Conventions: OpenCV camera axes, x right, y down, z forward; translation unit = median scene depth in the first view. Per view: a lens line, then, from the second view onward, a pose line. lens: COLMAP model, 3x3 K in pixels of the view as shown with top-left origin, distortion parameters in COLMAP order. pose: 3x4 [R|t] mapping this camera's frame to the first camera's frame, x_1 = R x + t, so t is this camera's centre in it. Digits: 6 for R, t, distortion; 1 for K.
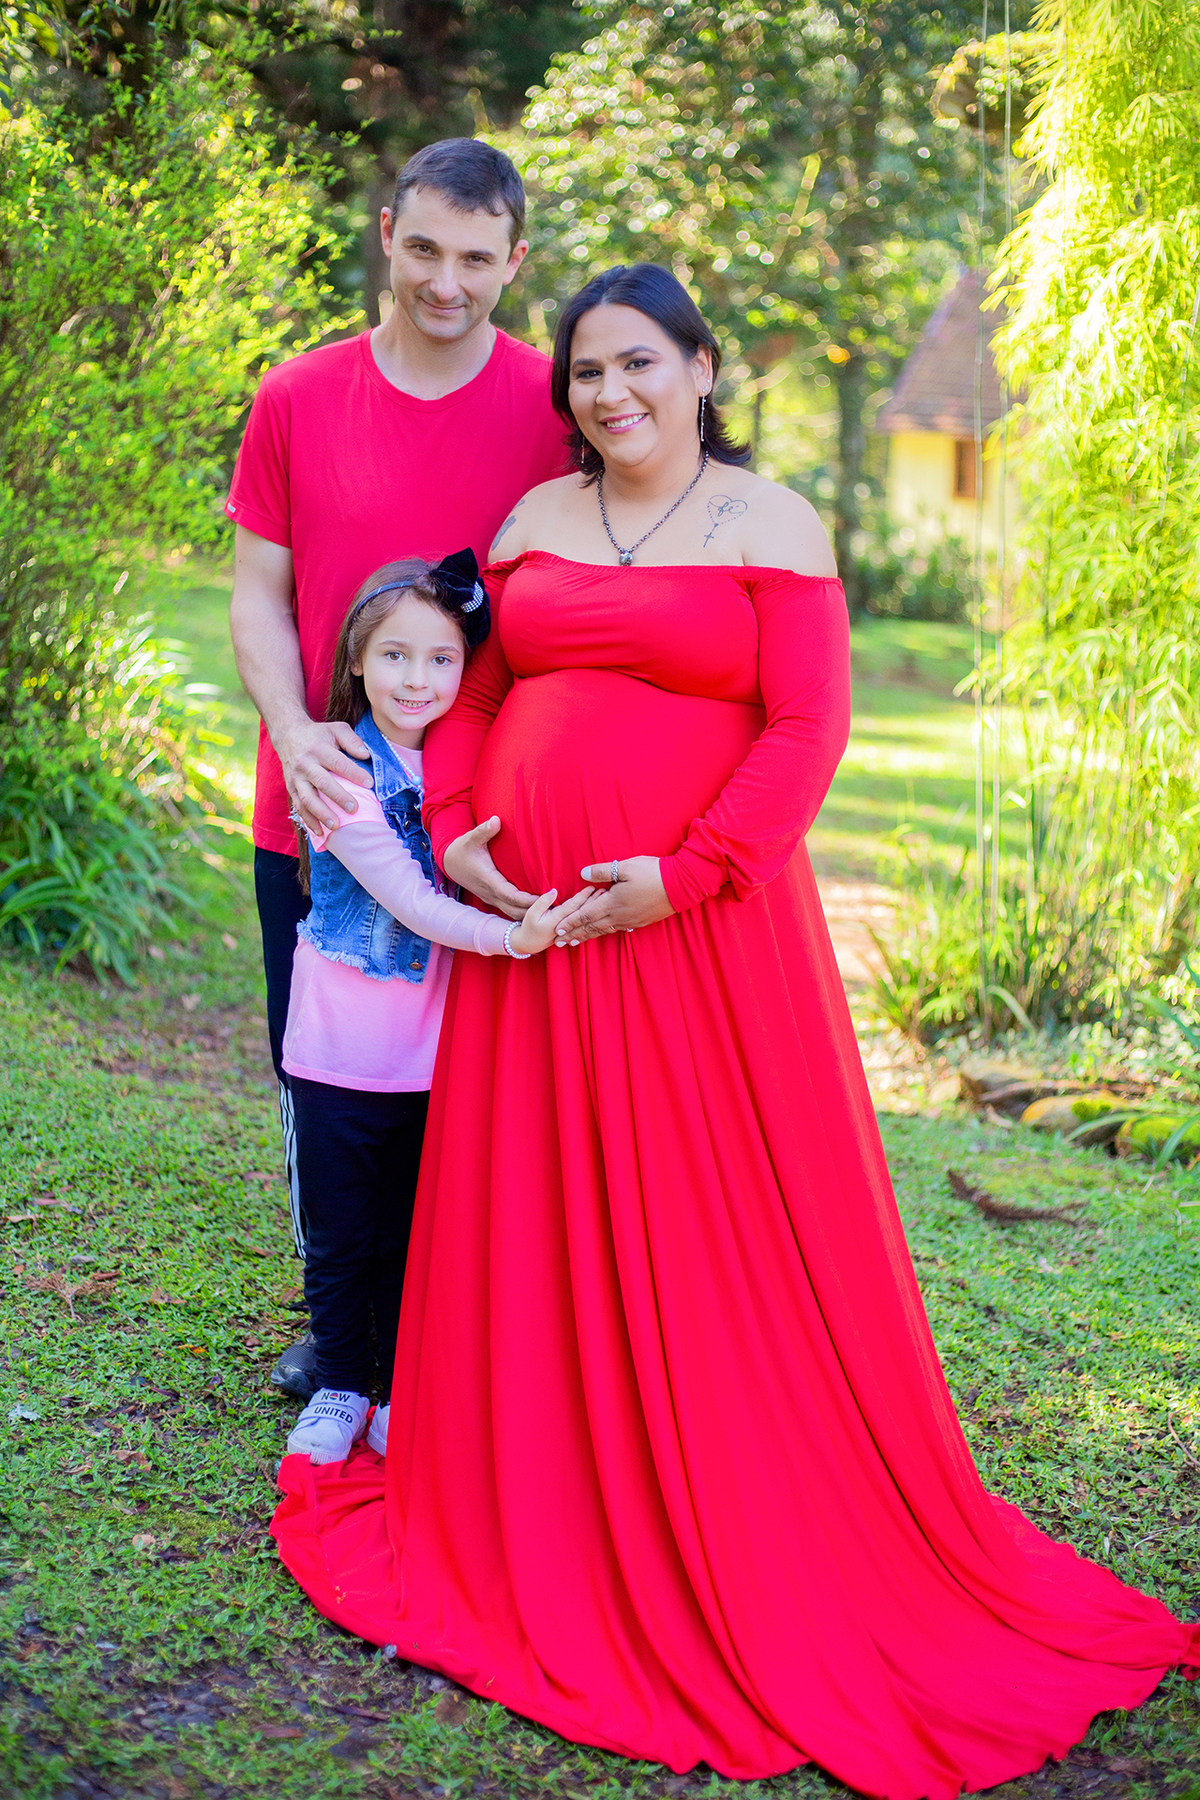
lens RADIAL K [[2598.7, 0, 600.0], [0, 2598.7, 900.0], [0, 0, 1]] dist [-0.098737, -0.047987]
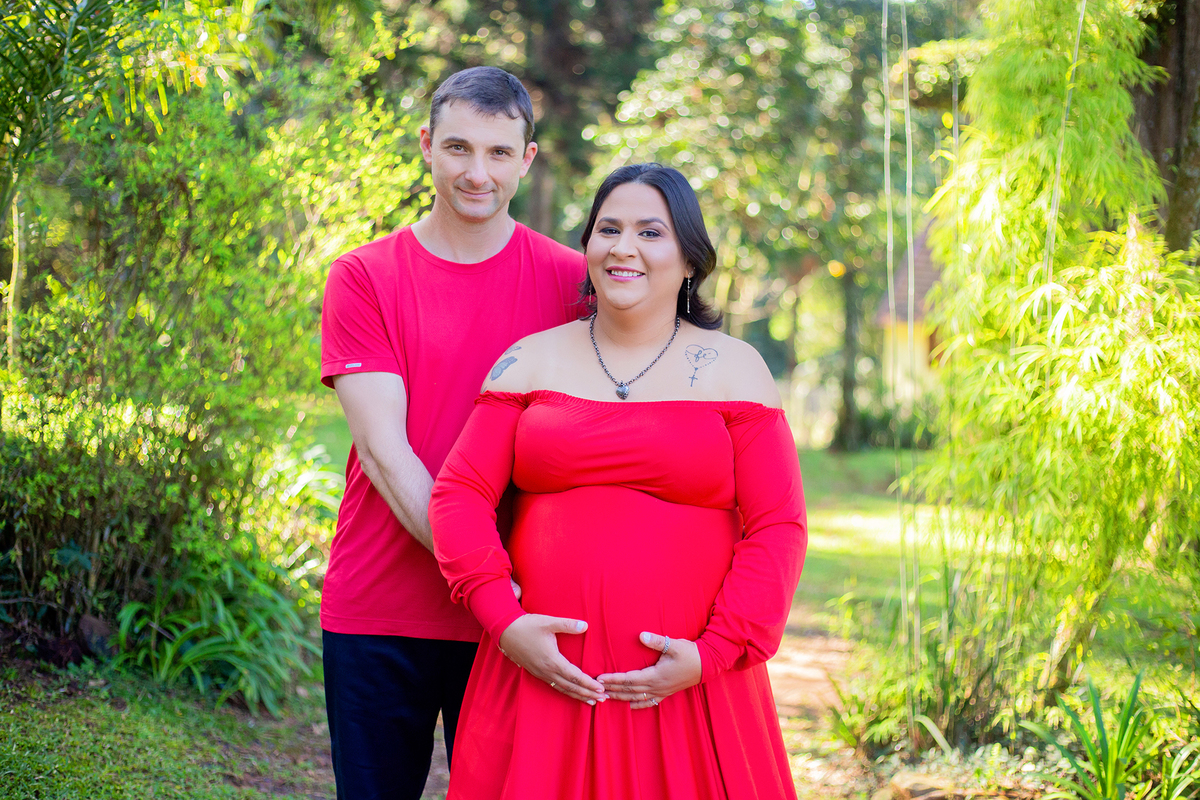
lens RADIAL K [[1732.4, 0, 600.0], [0, 1732.4, 400.0], [0, 0, 1]] dist [-0.098737, -0.047987]
pose [[0.998256, -0.013419, -0.057485, 0.042118], [0.005312, 0.990290, -0.138912, -0.005081], [0.058791, 0.138364, 0.988635, 0.100505]]
